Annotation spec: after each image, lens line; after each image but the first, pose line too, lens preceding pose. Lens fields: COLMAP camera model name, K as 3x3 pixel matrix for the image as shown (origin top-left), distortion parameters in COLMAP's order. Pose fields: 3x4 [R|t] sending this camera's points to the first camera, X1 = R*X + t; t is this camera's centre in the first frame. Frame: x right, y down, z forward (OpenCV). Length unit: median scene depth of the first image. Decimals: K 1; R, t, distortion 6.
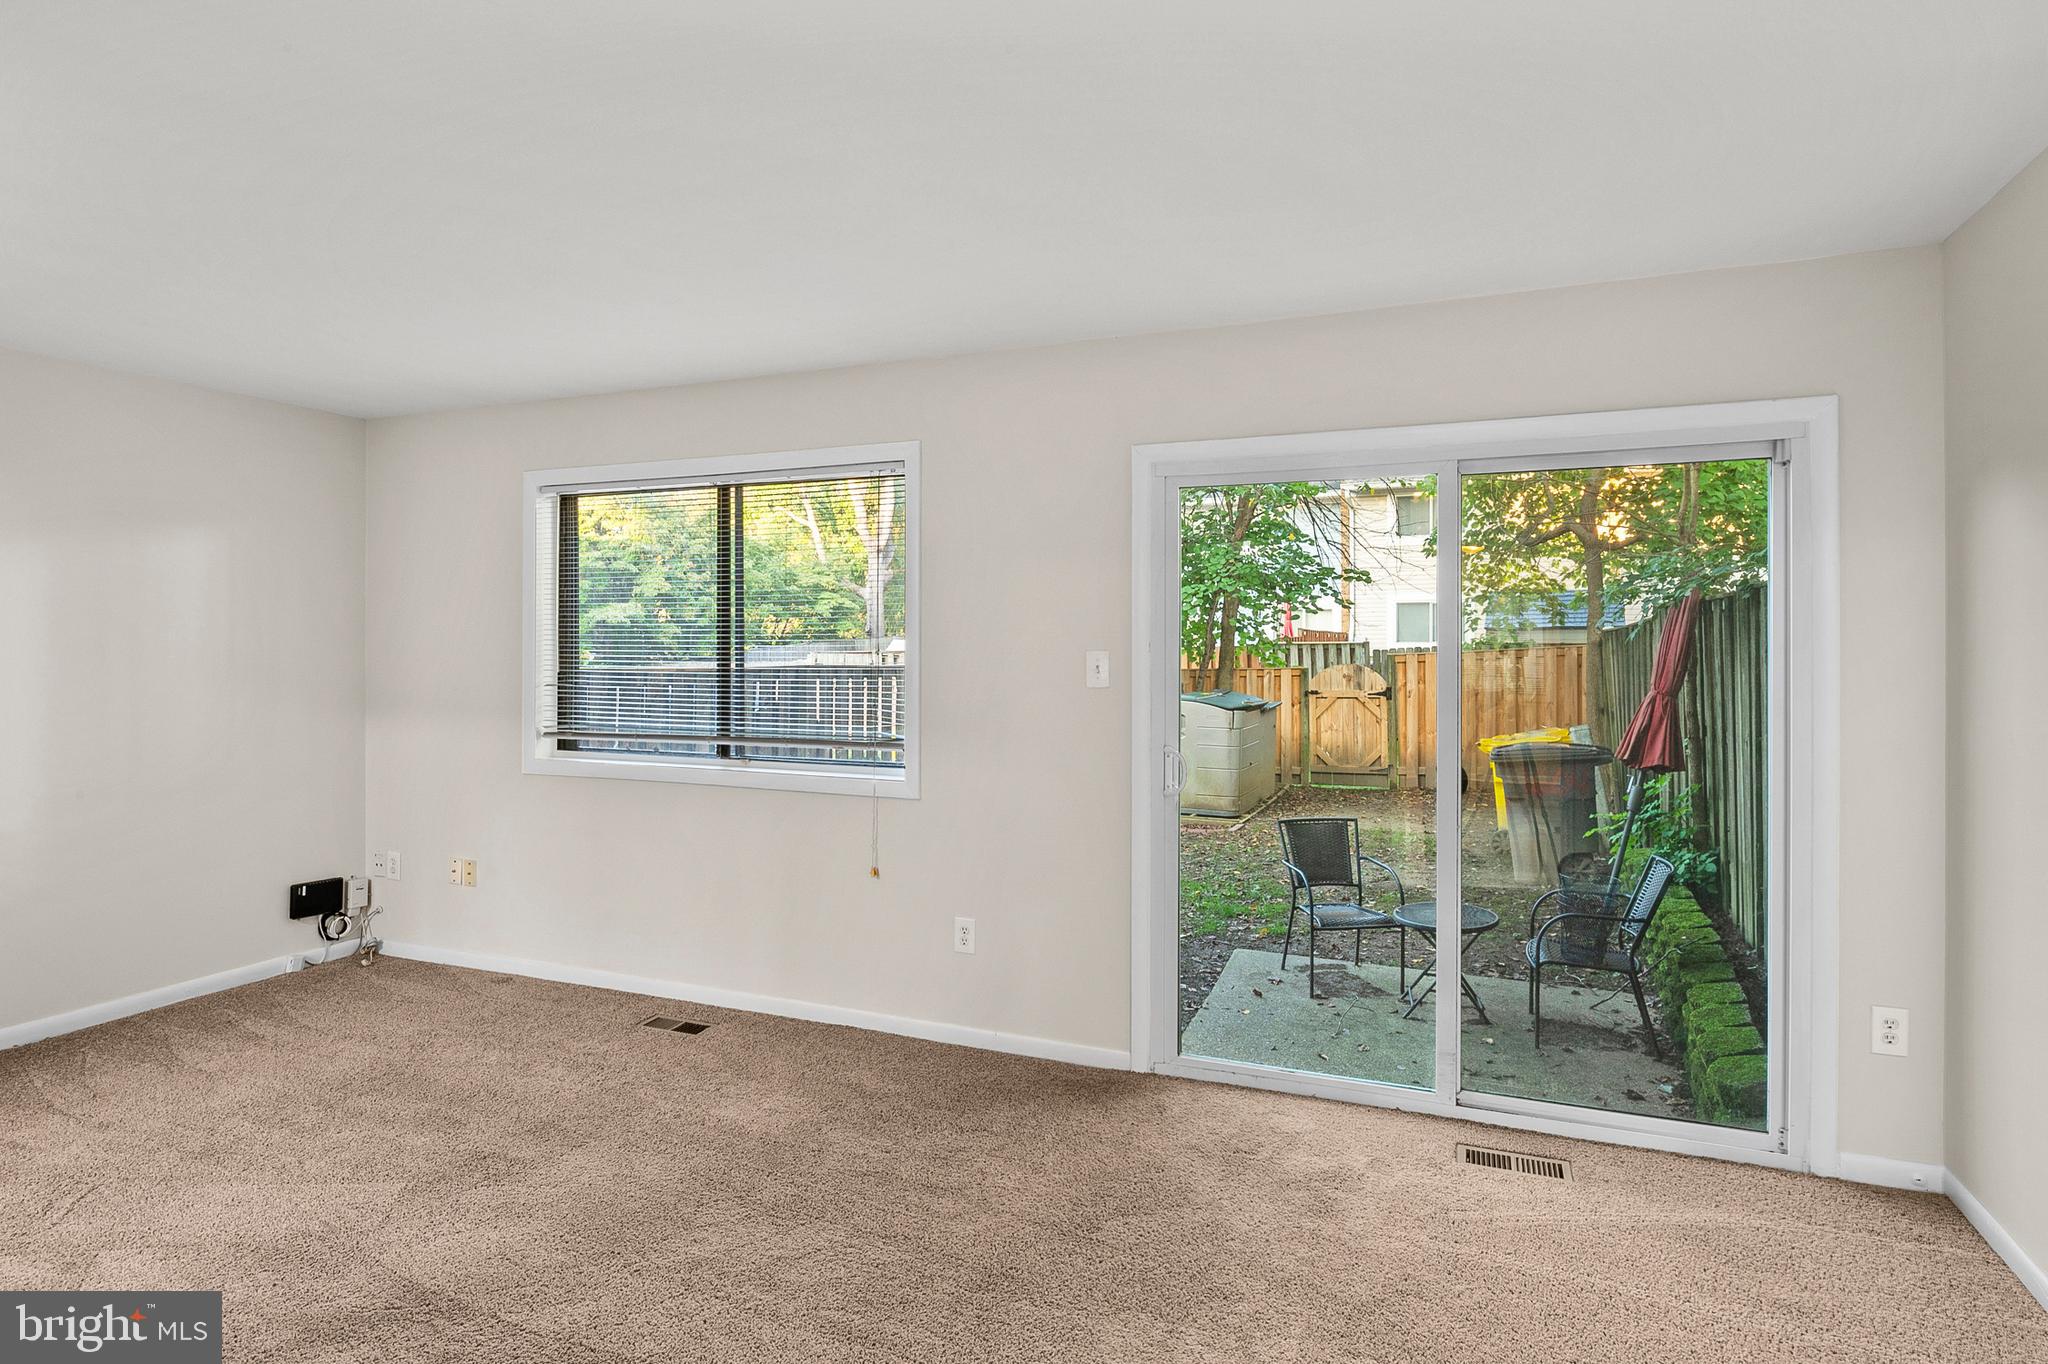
lens RADIAL K [[1119.1, 0, 1015.3], [0, 1119.1, 644.1], [0, 0, 1]] dist [-0.001821, -0.000747]
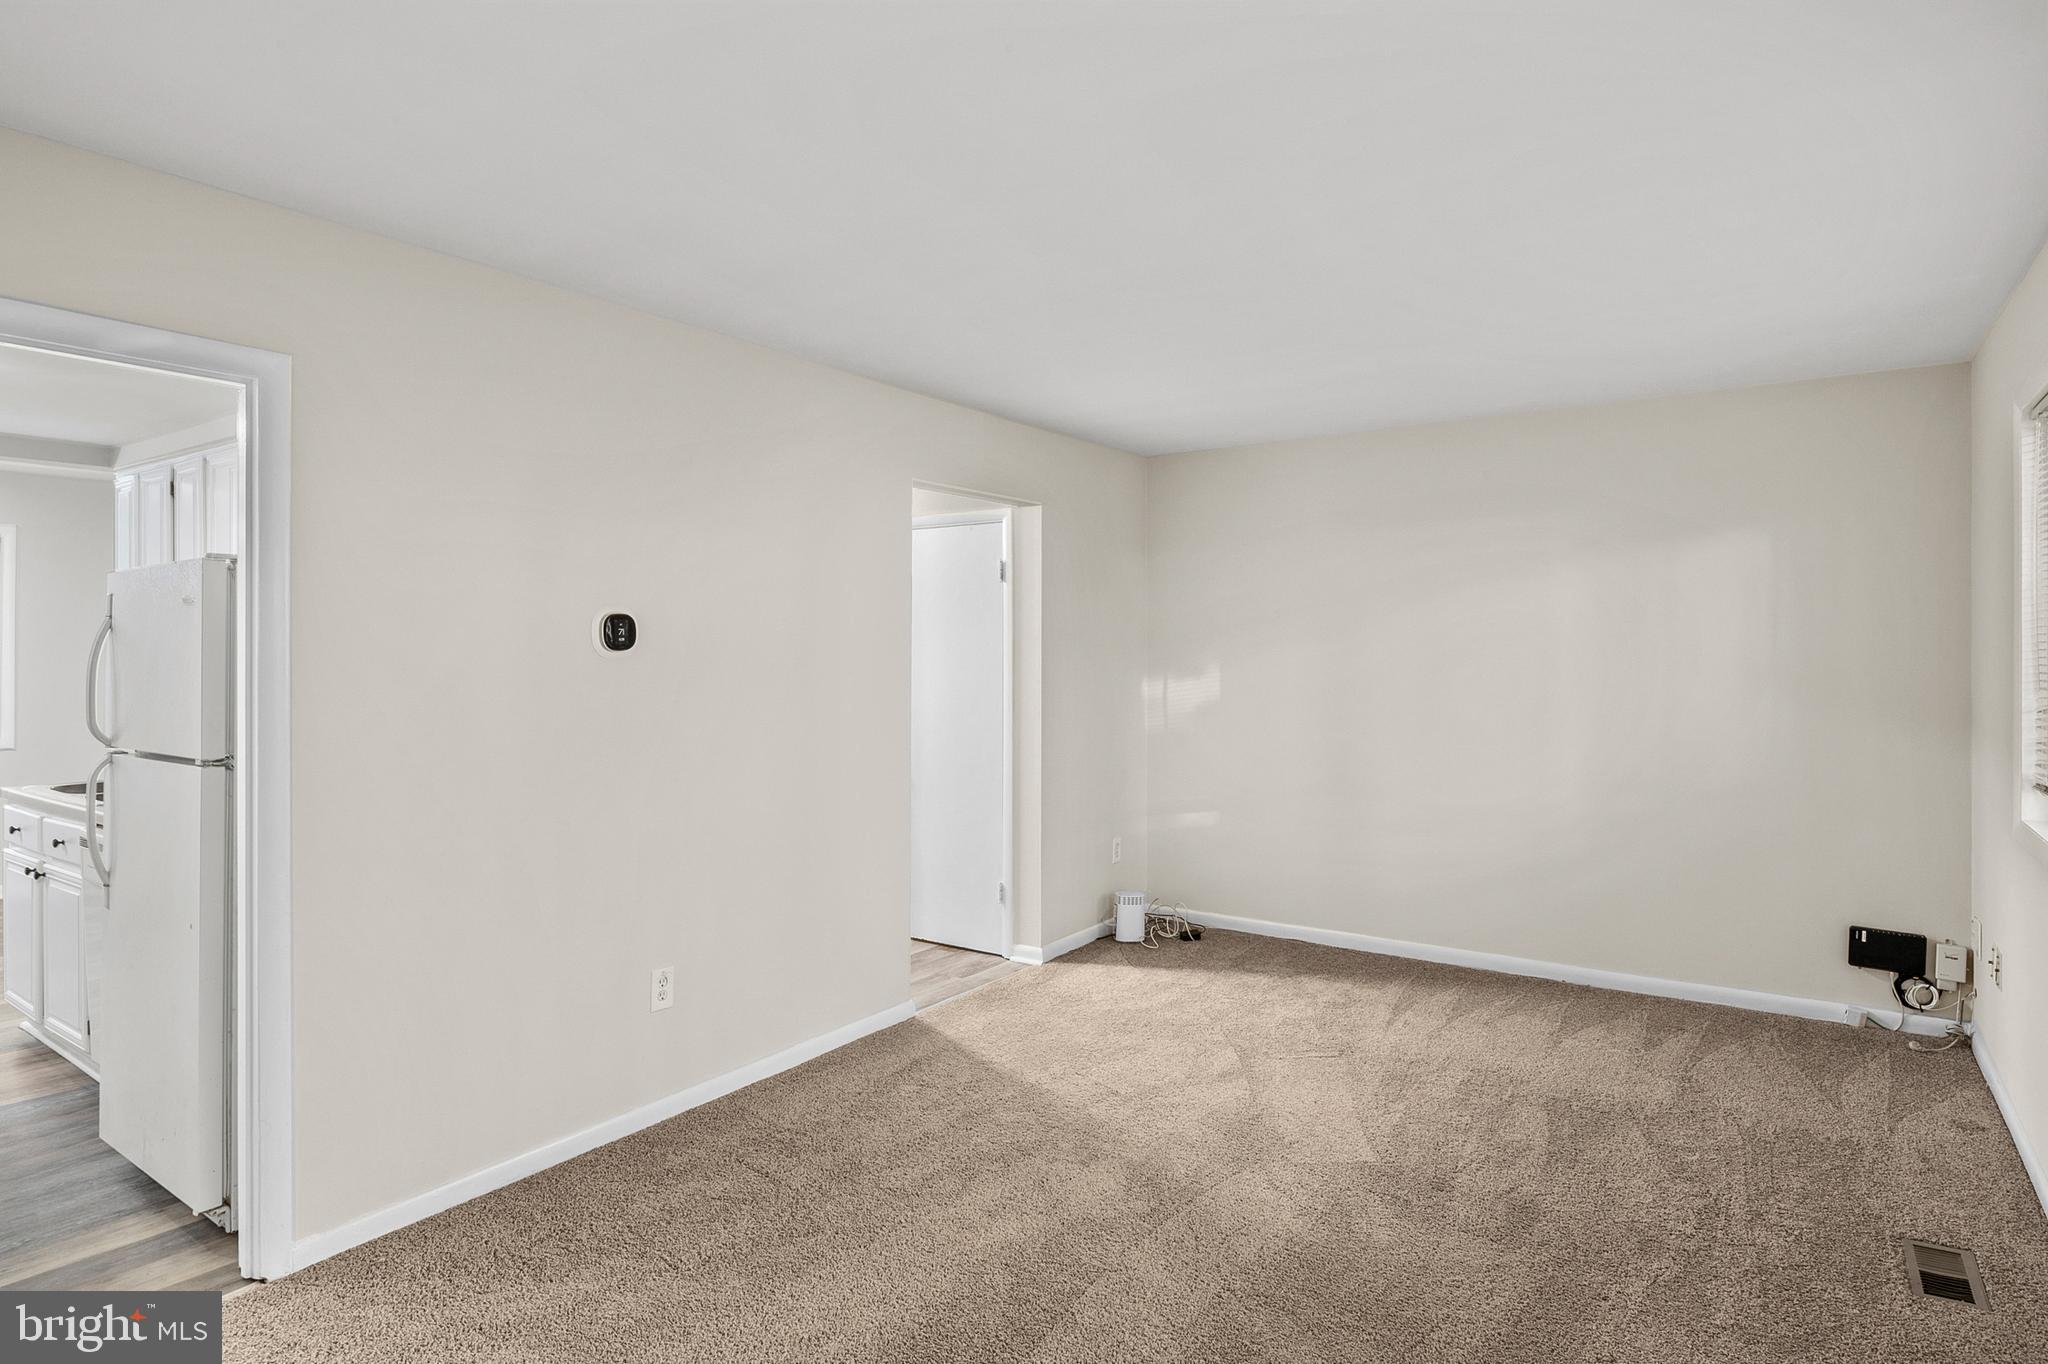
lens RADIAL K [[1119.1, 0, 1028.4], [0, 1119.1, 672.9], [0, 0, 1]] dist [-0.001821, -0.000747]
pose [[-0.212013, 0.010544, -0.977210, 0.335975], [0.003462, 0.999944, 0.010038, 0.008329], [0.977261, -0.001255, -0.212037, 0.559209]]
